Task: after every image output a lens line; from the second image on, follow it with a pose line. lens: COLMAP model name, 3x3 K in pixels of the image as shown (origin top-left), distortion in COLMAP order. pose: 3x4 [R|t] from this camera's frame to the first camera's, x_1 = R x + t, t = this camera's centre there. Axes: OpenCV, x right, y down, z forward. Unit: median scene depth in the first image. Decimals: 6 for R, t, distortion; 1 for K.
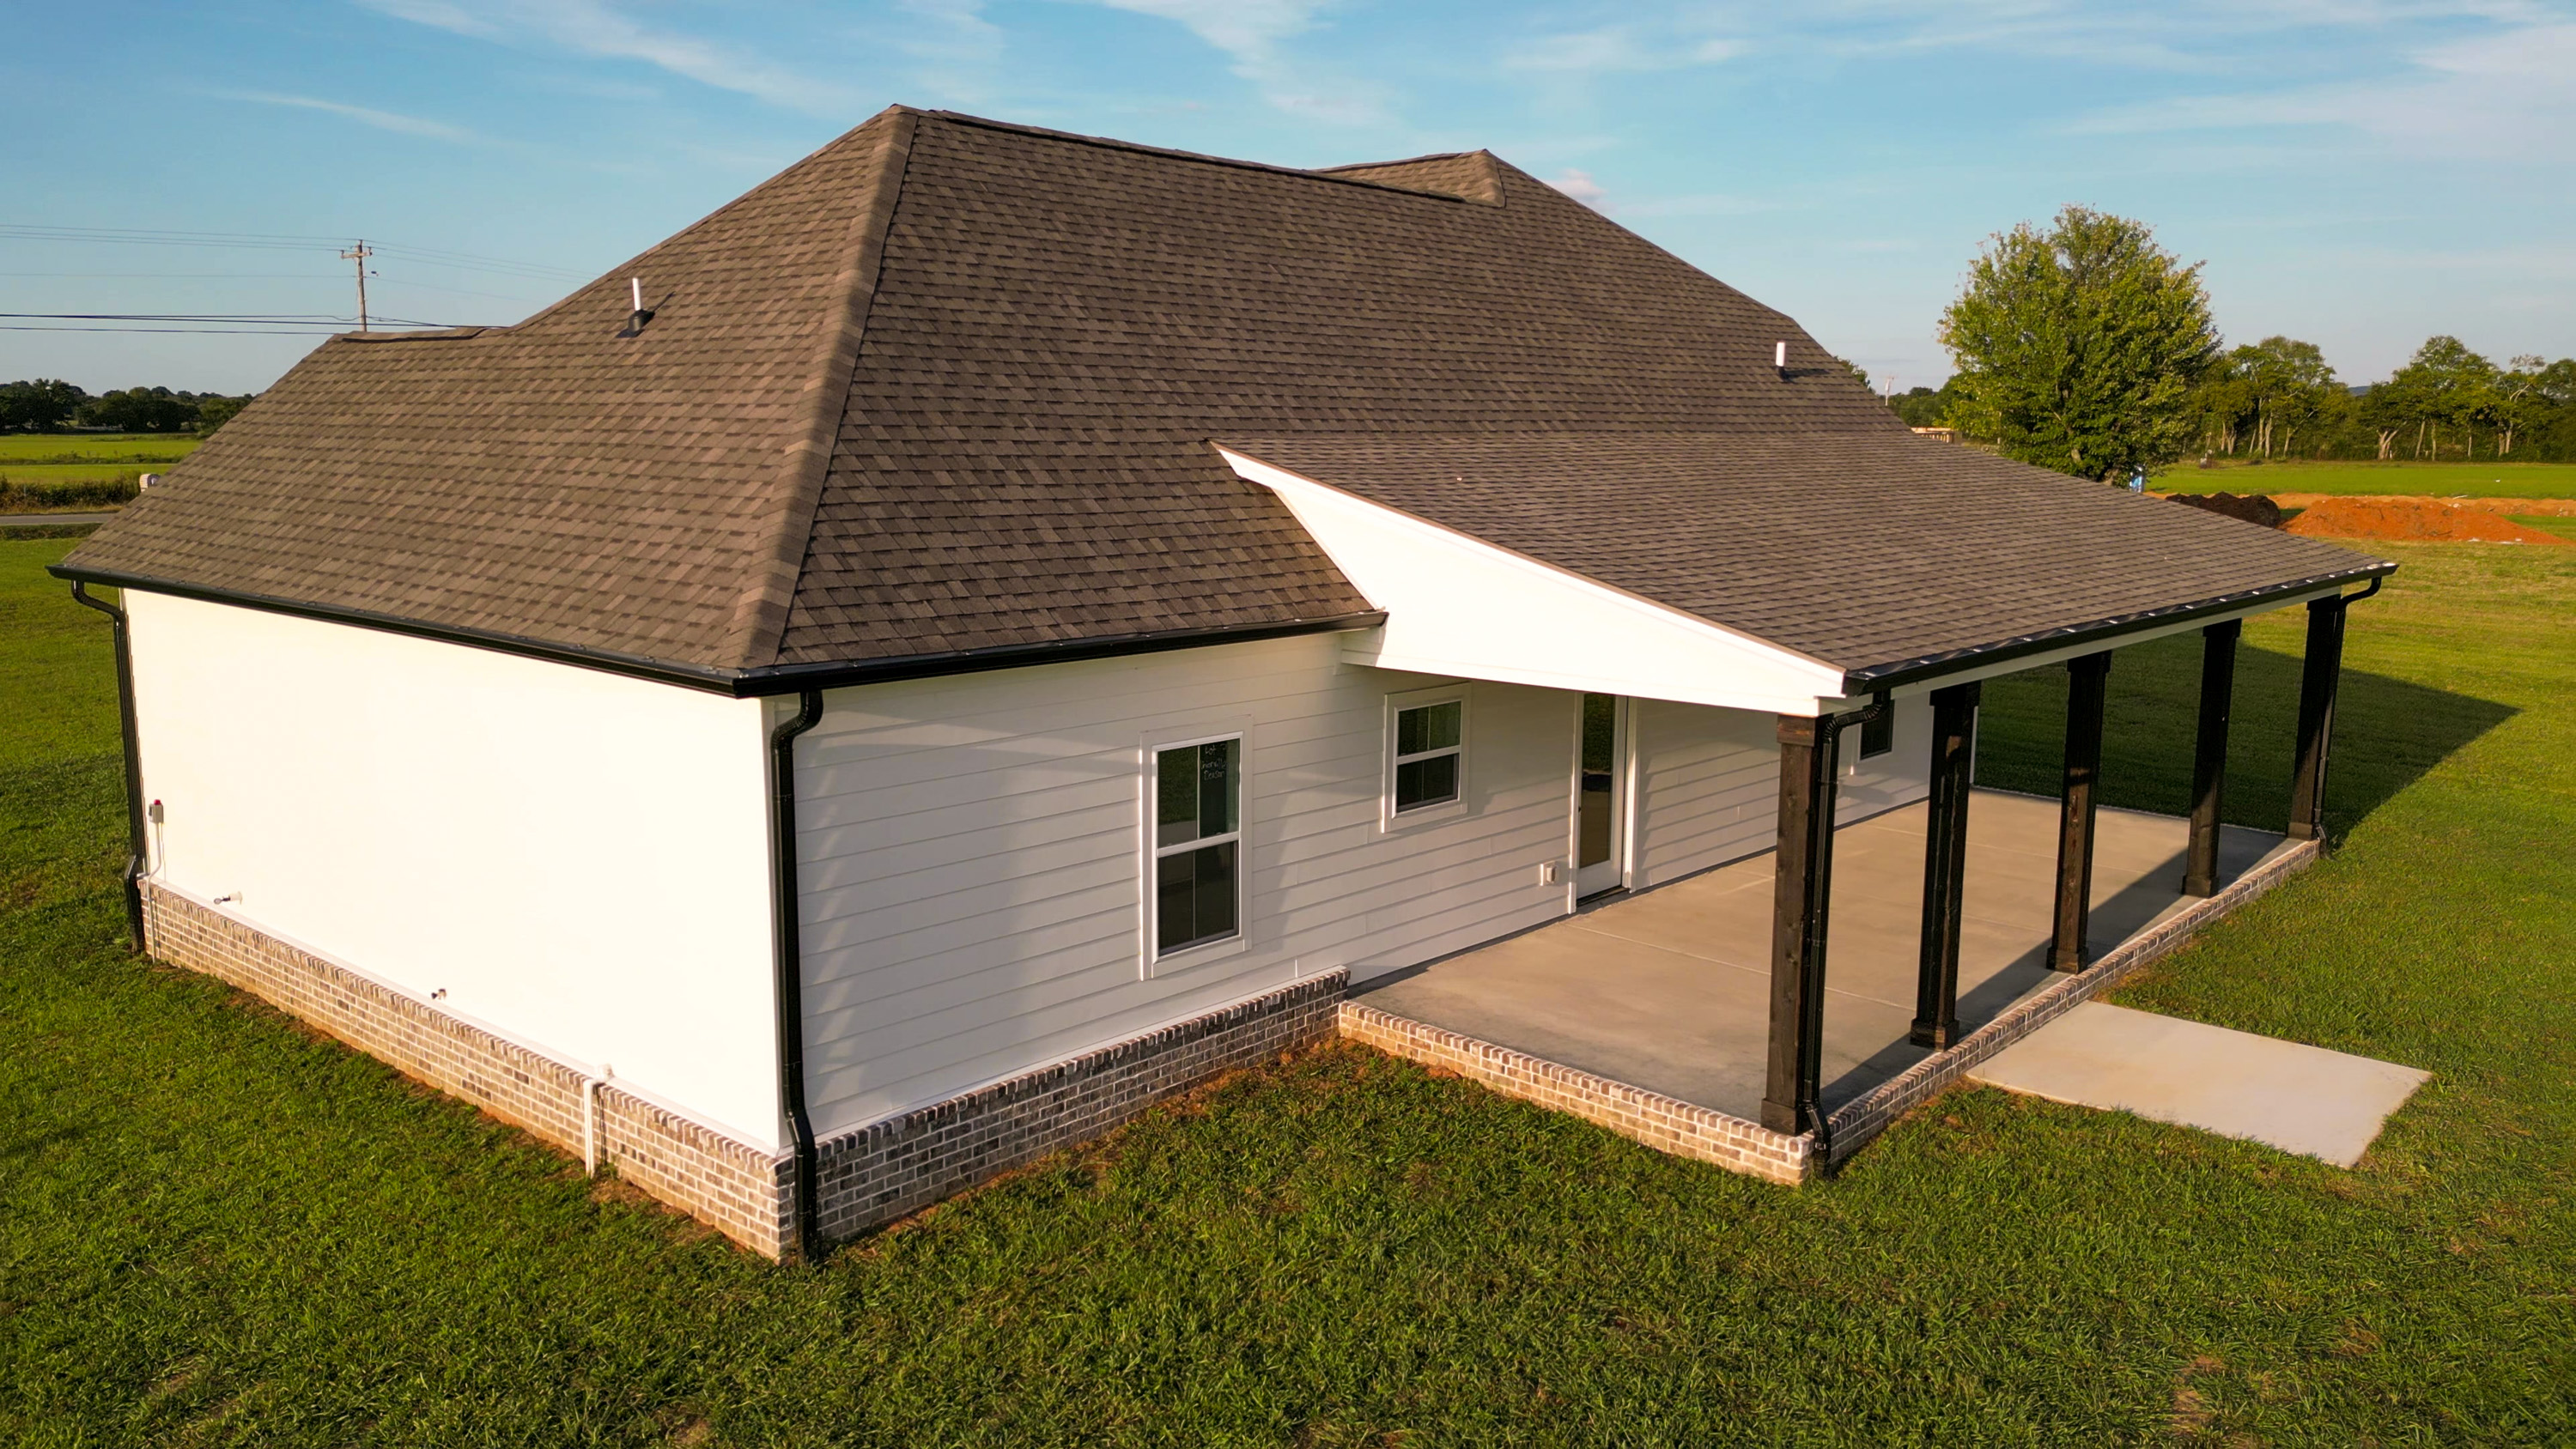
lens RADIAL K [[1893.5, 0, 1288.0], [0, 1893.5, 724.5], [0, 0, 1]] dist [0.113524, -0.000960]
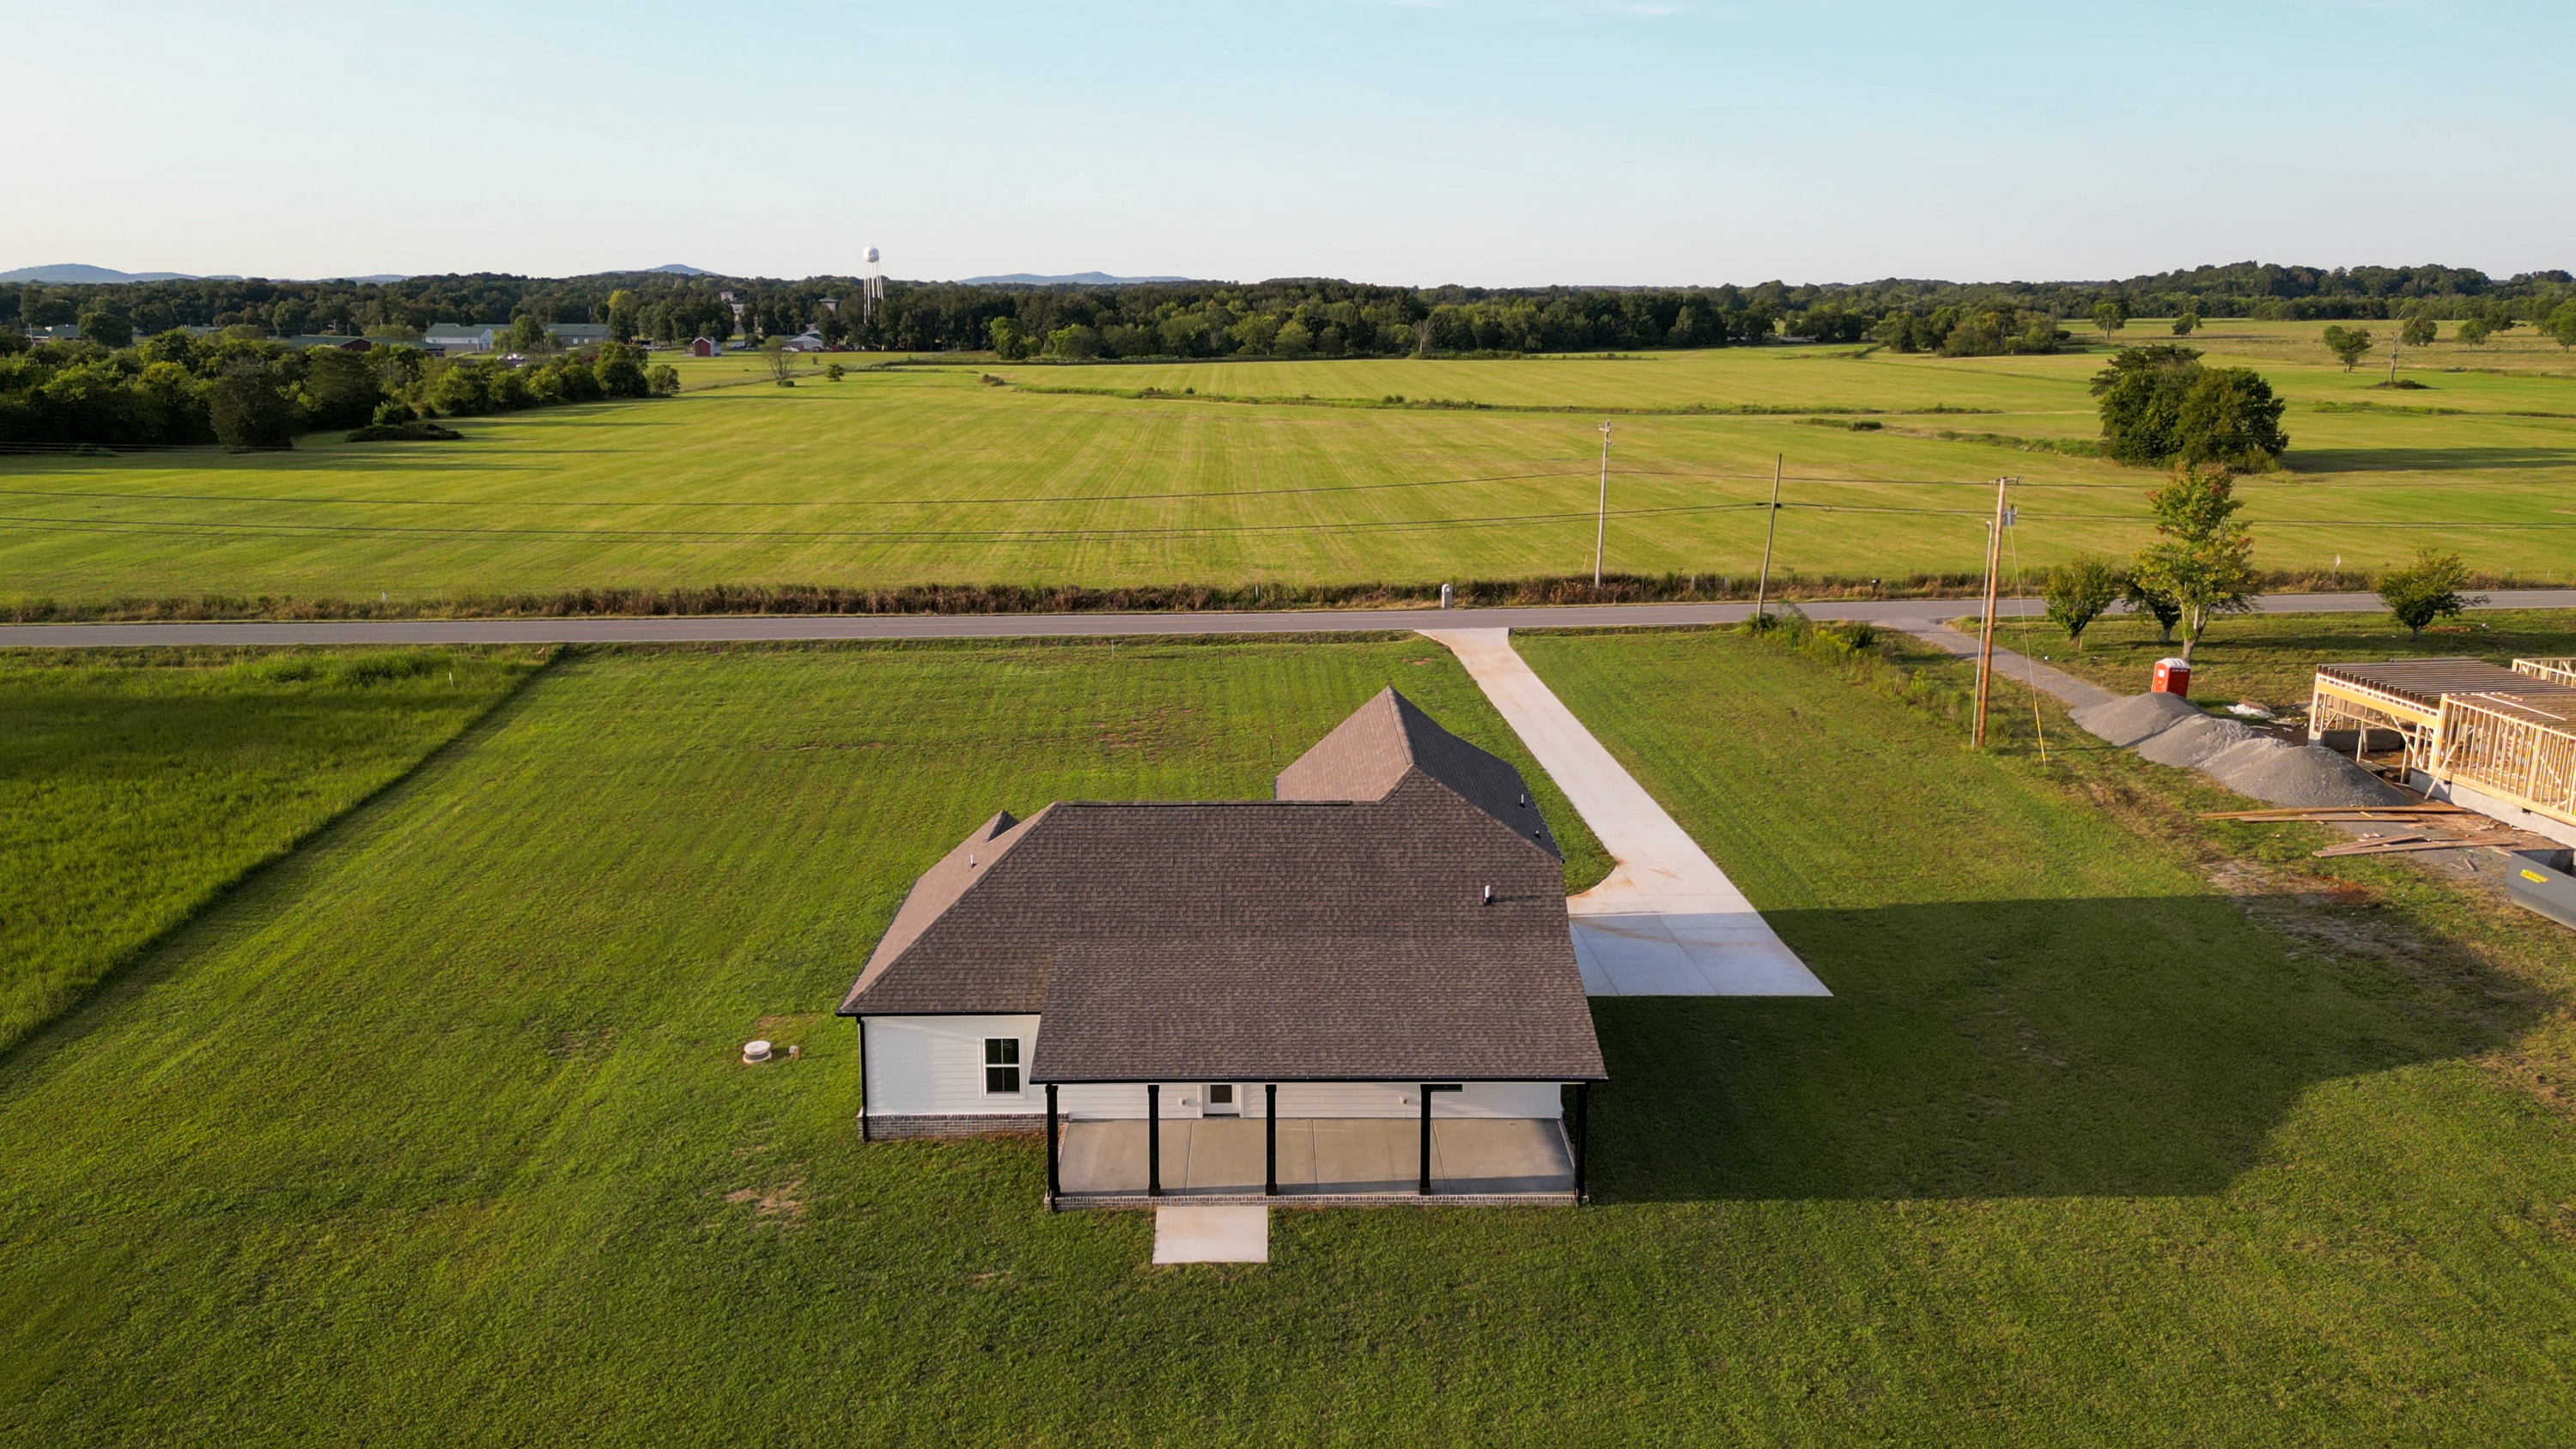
lens RADIAL K [[1835.3, 0, 1292.7], [0, 1835.3, 665.5], [0, 0, 1]] dist [0.098728, -0.097810]
pose [[0.674862, 0.137115, -0.725094, 2.708584], [-0.112496, 0.990217, 0.082547, -1.019660], [0.729319, 0.025862, 0.683685, -0.979026]]
